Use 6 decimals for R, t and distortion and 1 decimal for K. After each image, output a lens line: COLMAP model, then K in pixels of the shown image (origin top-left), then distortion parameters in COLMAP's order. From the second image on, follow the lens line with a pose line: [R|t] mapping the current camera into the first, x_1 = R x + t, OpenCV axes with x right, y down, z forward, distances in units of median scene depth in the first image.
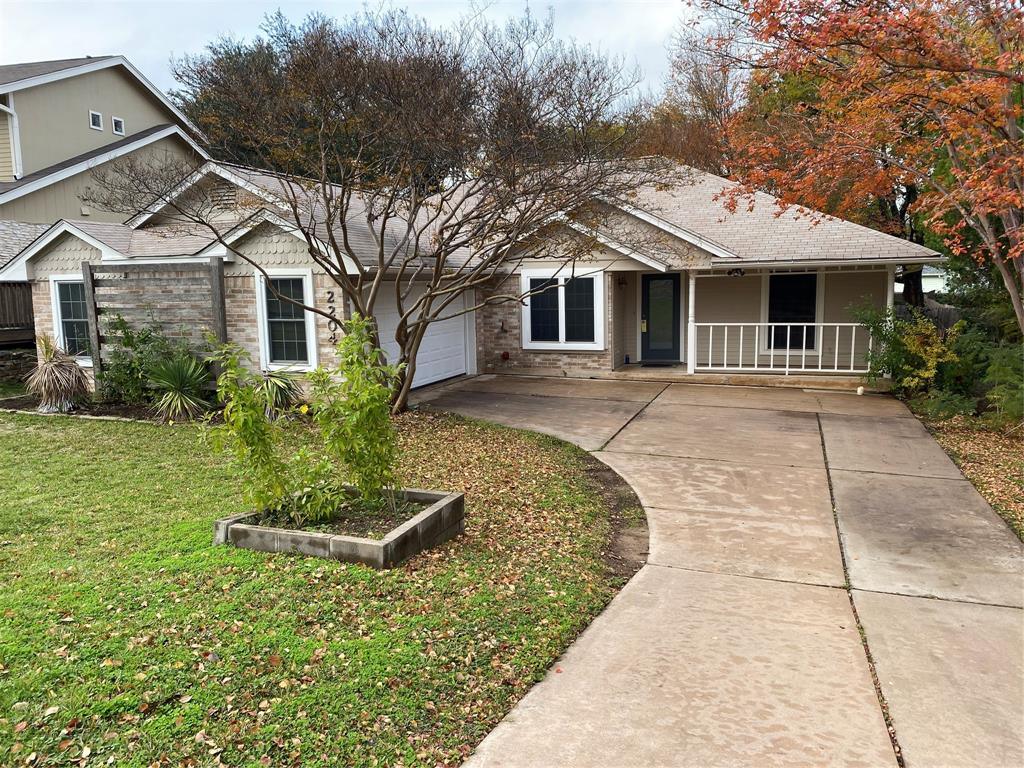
lens RADIAL K [[766.9, 0, 511.6], [0, 766.9, 387.0], [0, 0, 1]] dist [0.002359, -0.006072]
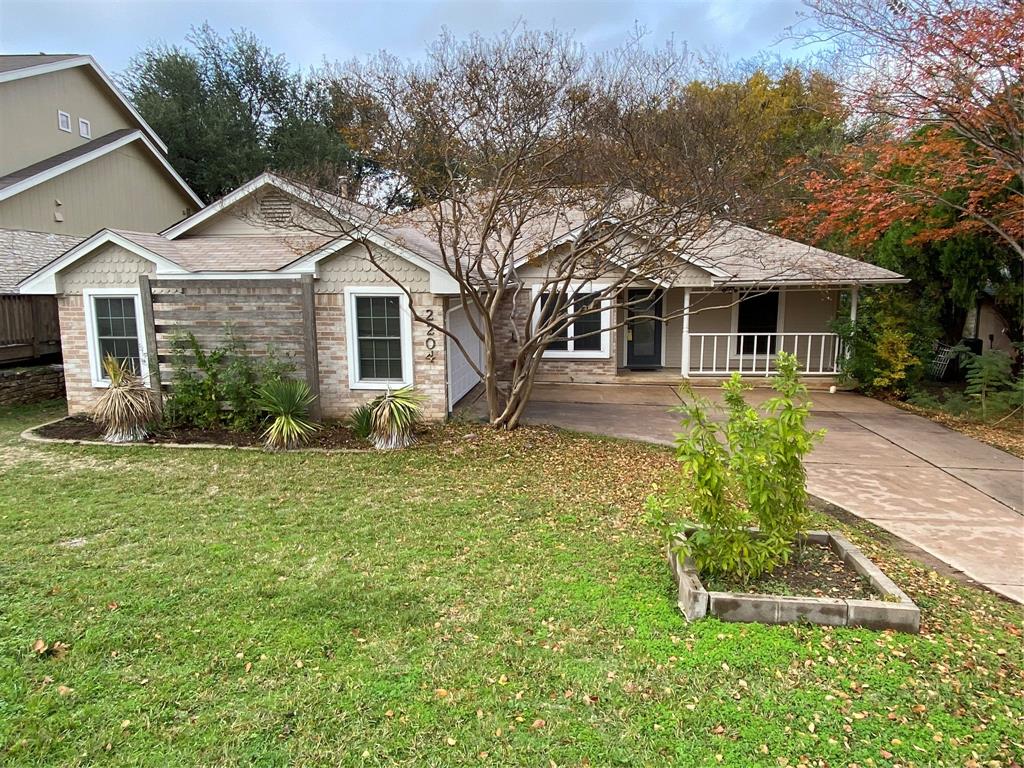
lens RADIAL K [[656.7, 0, 512.0], [0, 656.7, 384.0], [0, 0, 1]] dist [0.045676, -0.053005]
pose [[0.974498, -0.025116, 0.222985, -0.297985], [0.022907, 0.999660, 0.012489, -0.031879], [-0.223223, -0.007063, 0.974742, 0.118773]]
